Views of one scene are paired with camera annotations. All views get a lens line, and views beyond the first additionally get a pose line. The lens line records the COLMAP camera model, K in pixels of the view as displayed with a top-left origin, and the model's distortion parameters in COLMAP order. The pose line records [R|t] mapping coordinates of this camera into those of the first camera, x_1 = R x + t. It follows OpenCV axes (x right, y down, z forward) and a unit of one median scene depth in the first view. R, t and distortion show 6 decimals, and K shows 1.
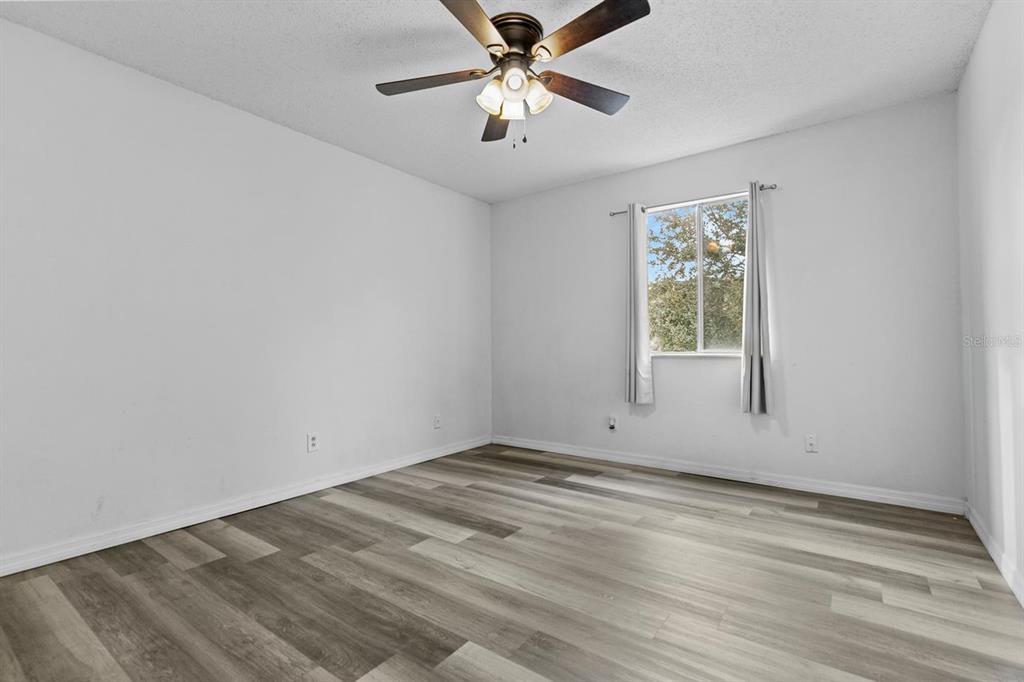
lens RADIAL K [[467.4, 0, 510.5], [0, 467.4, 342.4], [0, 0, 1]] dist [0.003565, -0.001536]
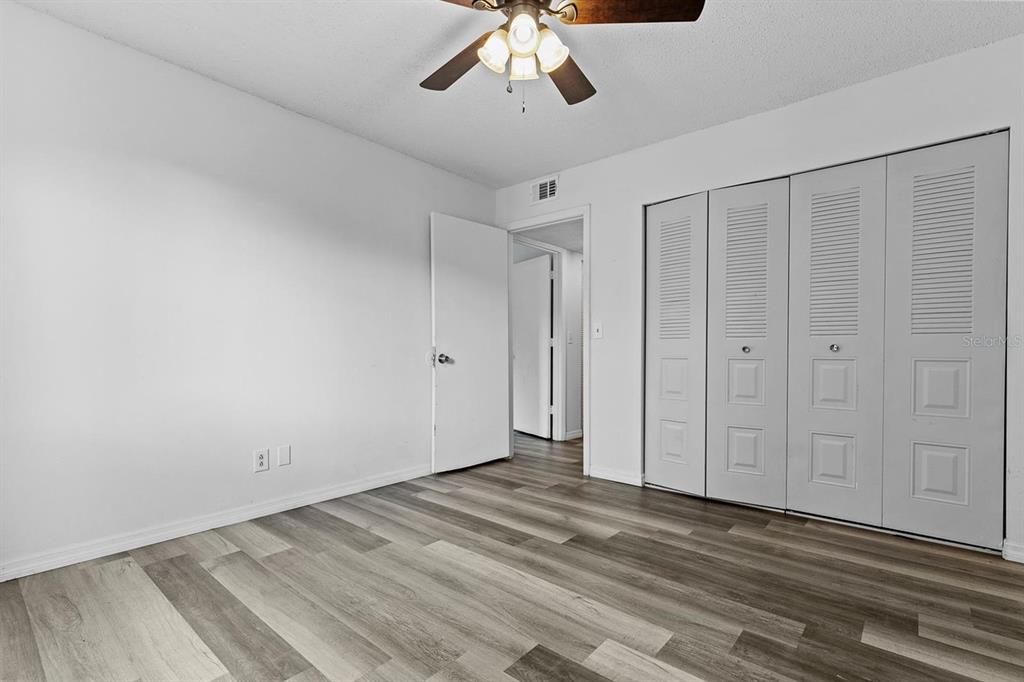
lens RADIAL K [[467.4, 0, 513.9], [0, 467.4, 346.0], [0, 0, 1]] dist [0.003565, -0.001536]
pose [[-0.997900, 0.004431, 0.064620, -0.029421], [0.003278, 0.999834, -0.017934, 0.020142], [-0.064688, -0.017685, -0.997749, 1.974301]]
